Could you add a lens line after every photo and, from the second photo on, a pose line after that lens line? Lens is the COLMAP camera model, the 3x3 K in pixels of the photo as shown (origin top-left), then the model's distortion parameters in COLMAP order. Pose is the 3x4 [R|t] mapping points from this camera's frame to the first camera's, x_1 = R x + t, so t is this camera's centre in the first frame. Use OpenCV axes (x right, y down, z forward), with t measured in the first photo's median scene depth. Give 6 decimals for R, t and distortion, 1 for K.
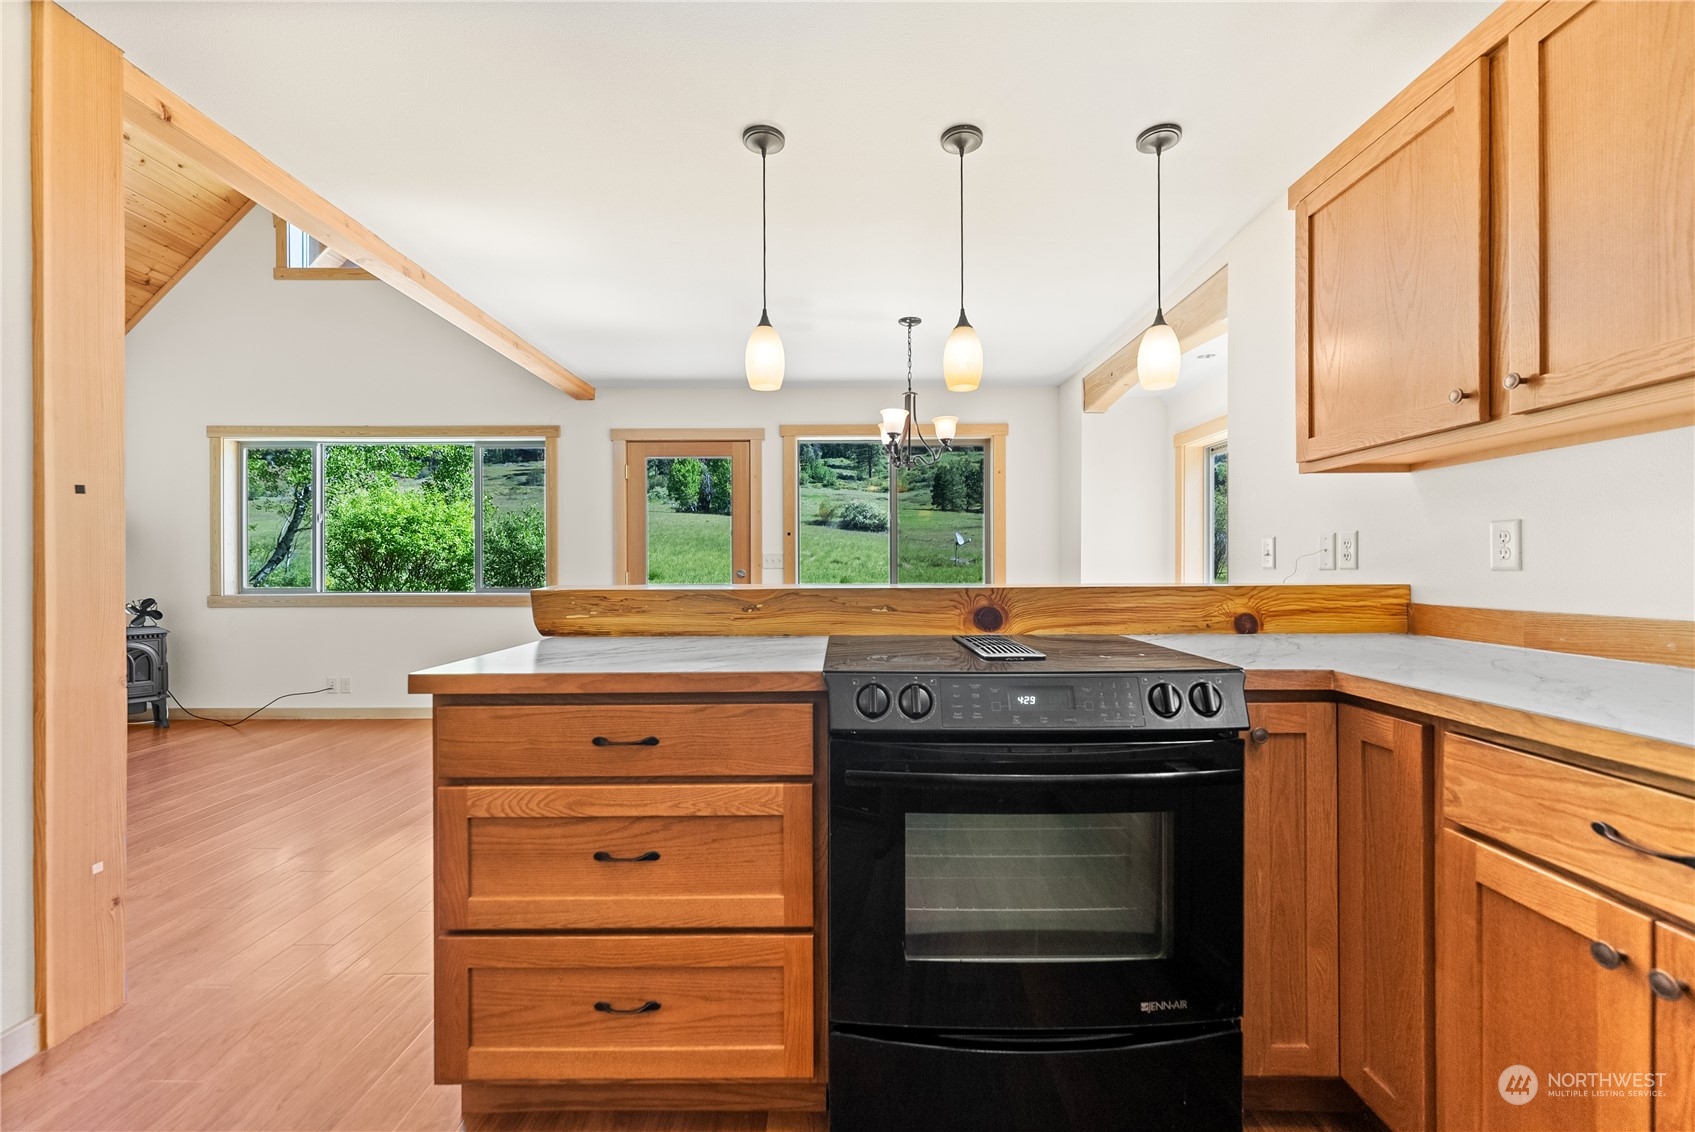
lens RADIAL K [[694.7, 0, 842.7], [0, 694.7, 566.9], [0, 0, 1]] dist [0.002331, 0.000756]
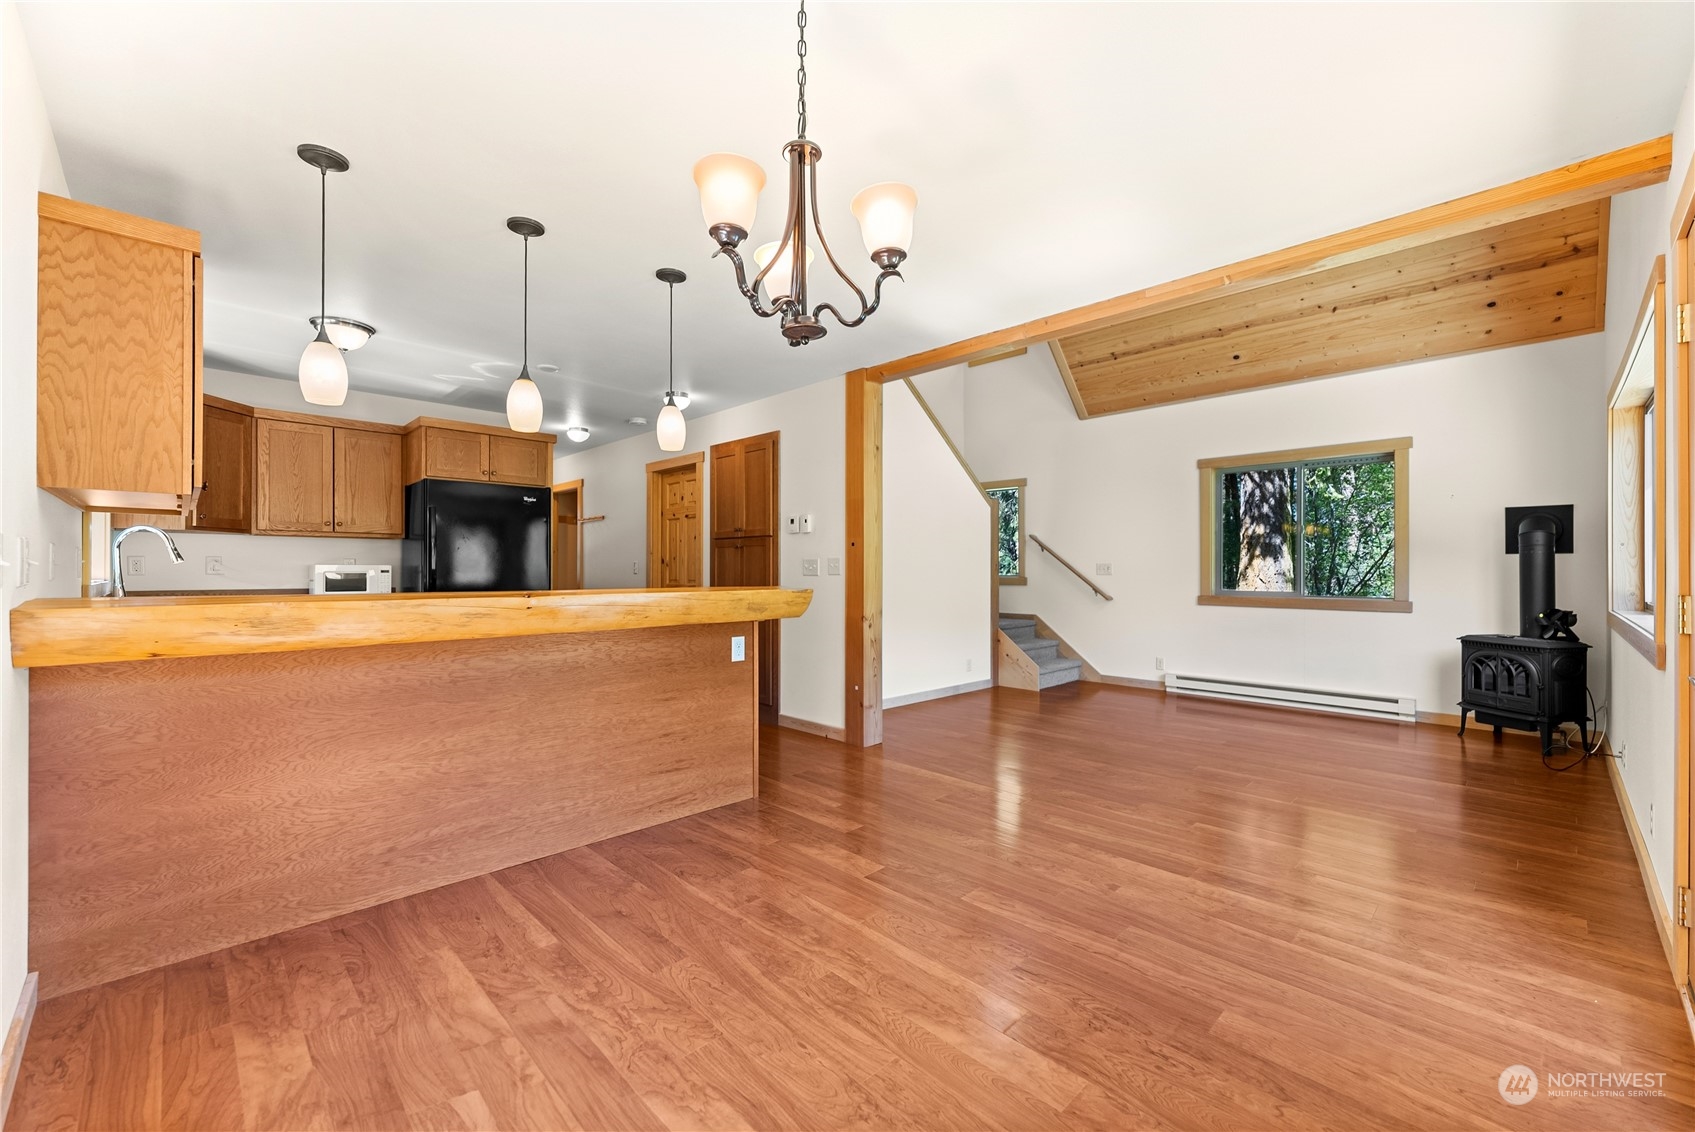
lens RADIAL K [[694.7, 0, 843.7], [0, 694.7, 559.8], [0, 0, 1]] dist [0.002331, 0.000756]
pose [[-0.710274, -0.007098, -0.703890, 0.895876], [-0.000526, 0.999954, -0.009553, -0.026666], [0.703925, -0.006414, -0.710245, 3.175064]]
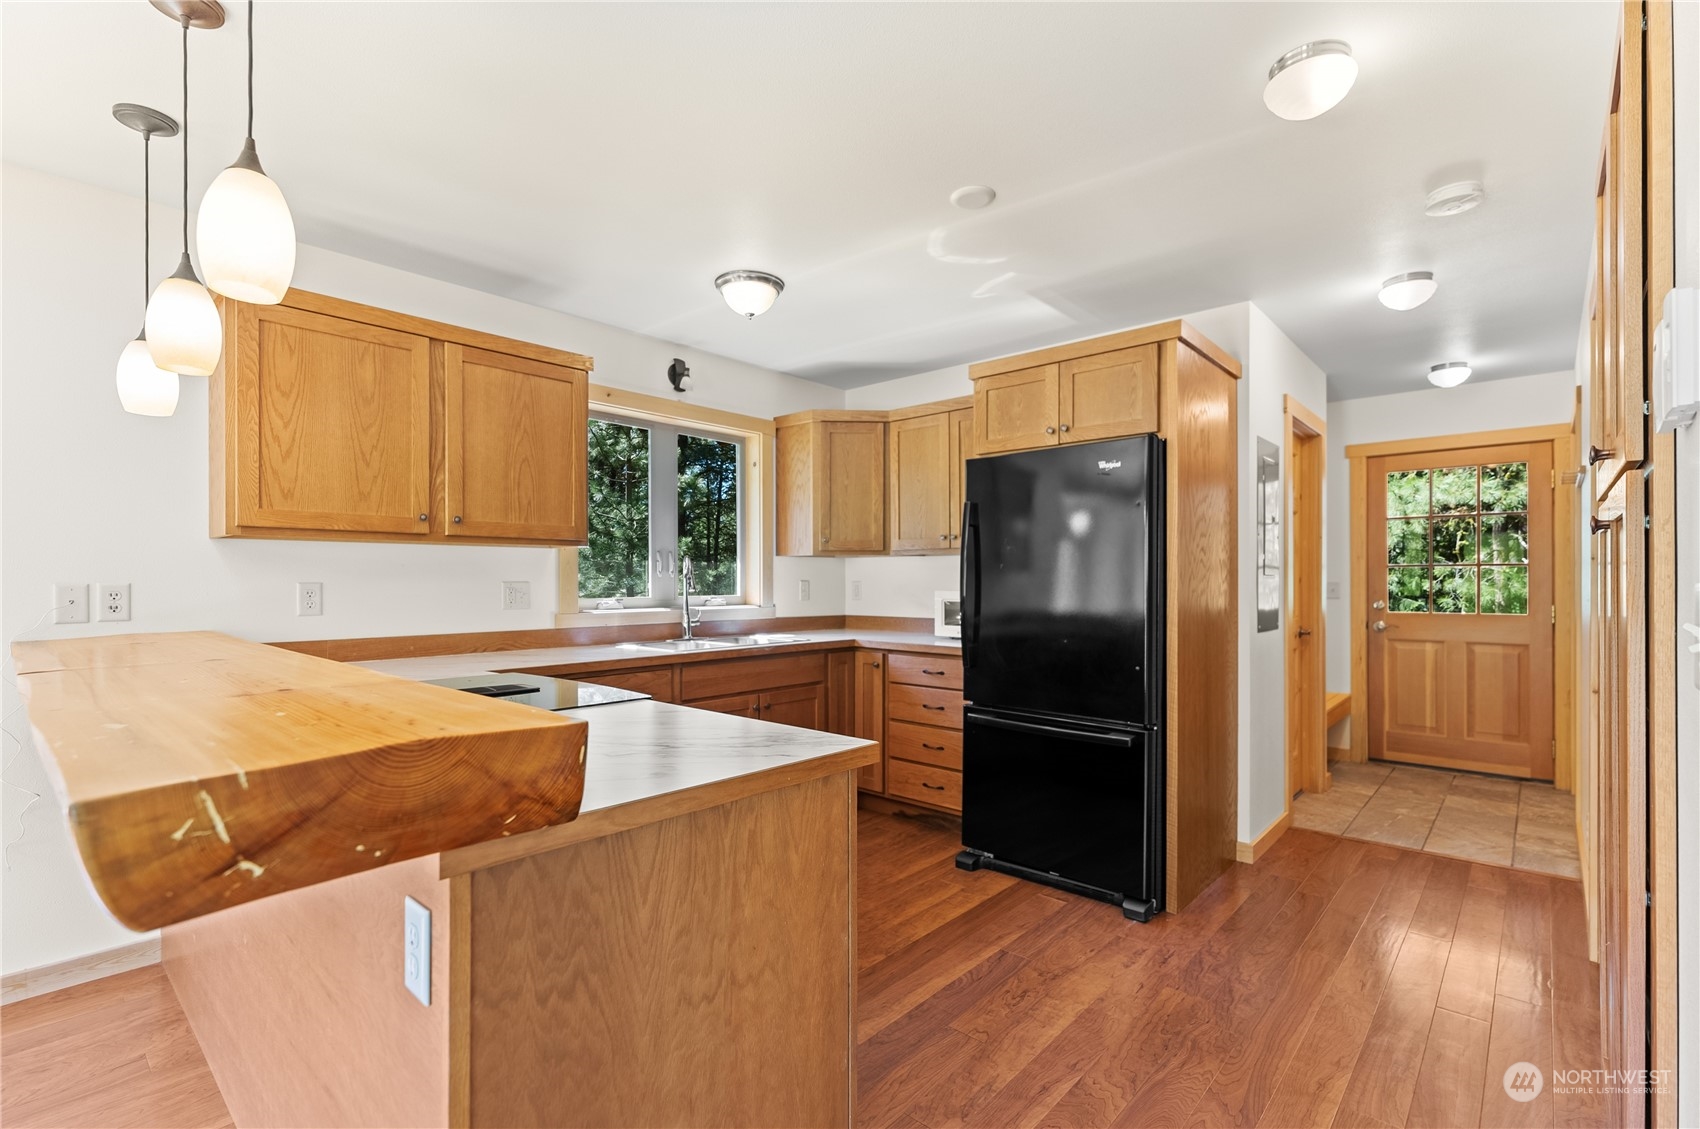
lens RADIAL K [[767.8, 0, 840.0], [0, 767.8, 581.4], [0, 0, 1]] dist [0.002125, -0.000329]
pose [[-0.745208, 0.004243, 0.666818, -1.119205], [0.005148, 0.999987, -0.000611, -0.066795], [-0.666812, 0.002978, -0.745220, 1.591470]]
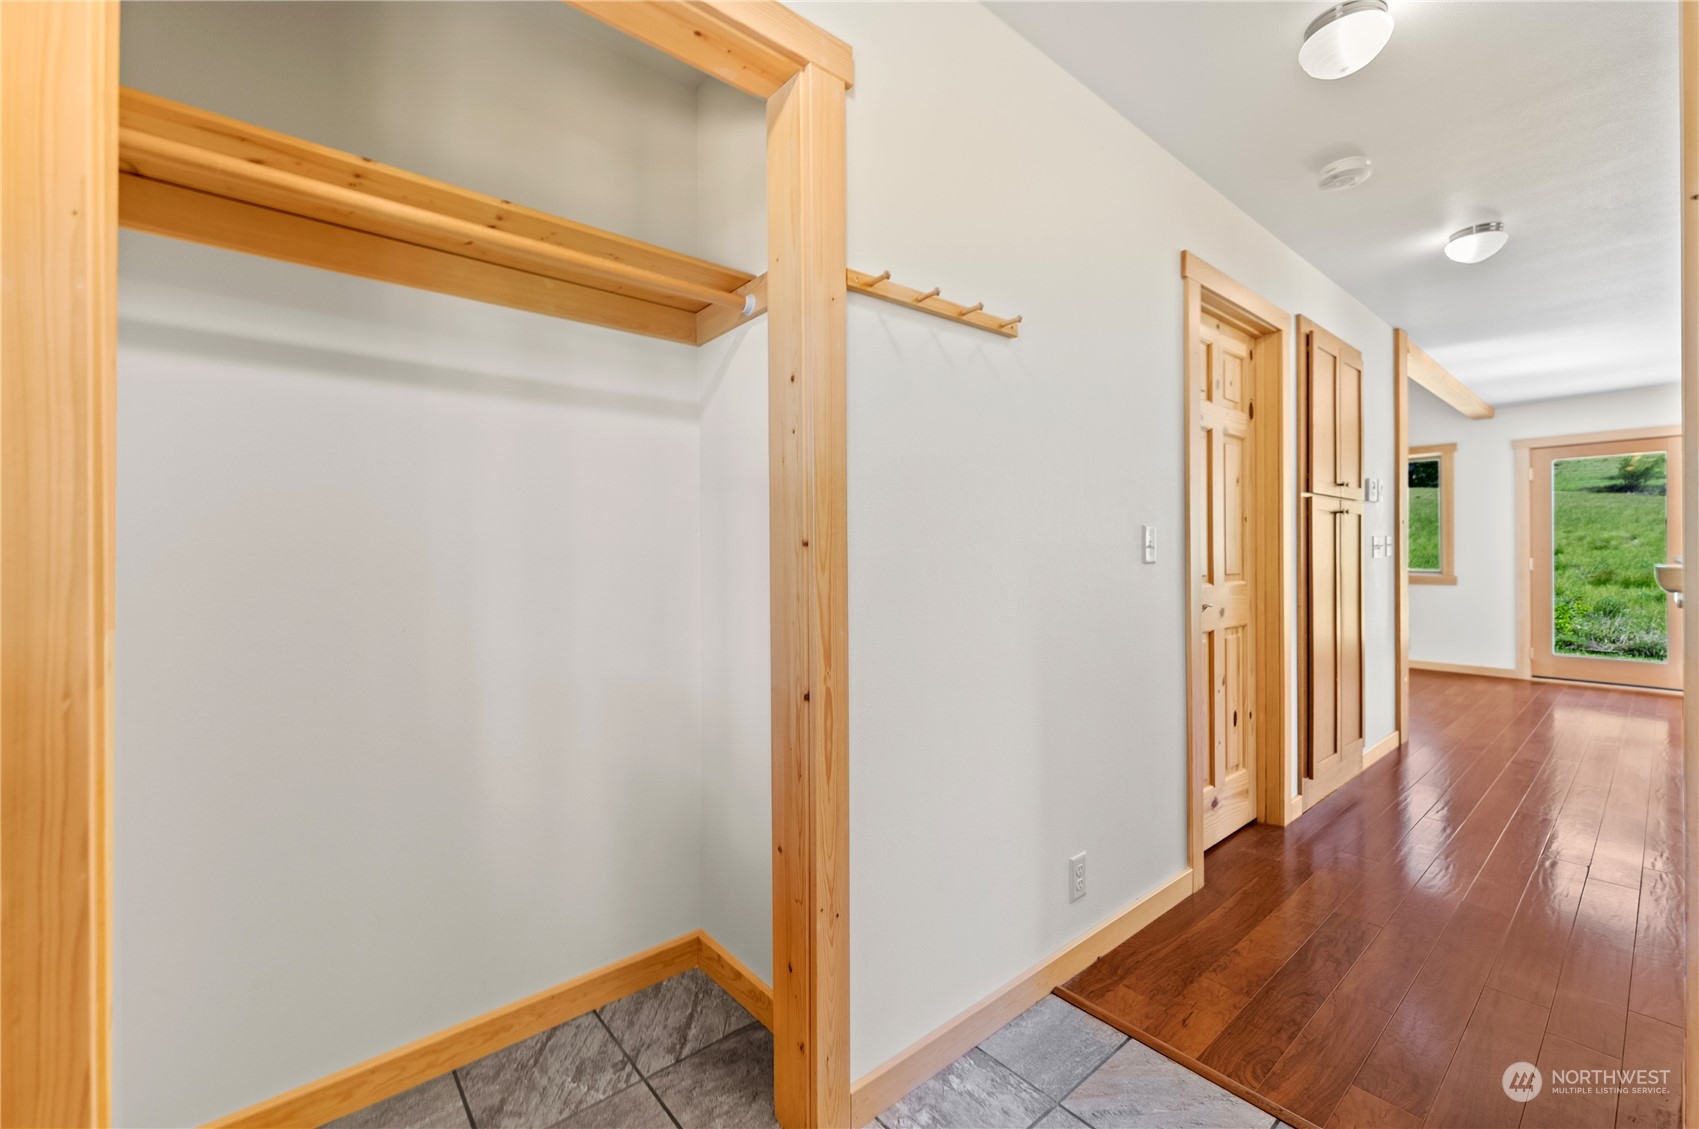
lens RADIAL K [[700.3, 0, 838.7], [0, 700.3, 556.2], [0, 0, 1]] dist [0.000307, 0.000037]
pose [[0.647903, 0.003399, -0.761716, -0.541394], [-0.000035, 0.999990, 0.004433, -0.005050], [0.761723, -0.002845, 0.647896, -2.298882]]
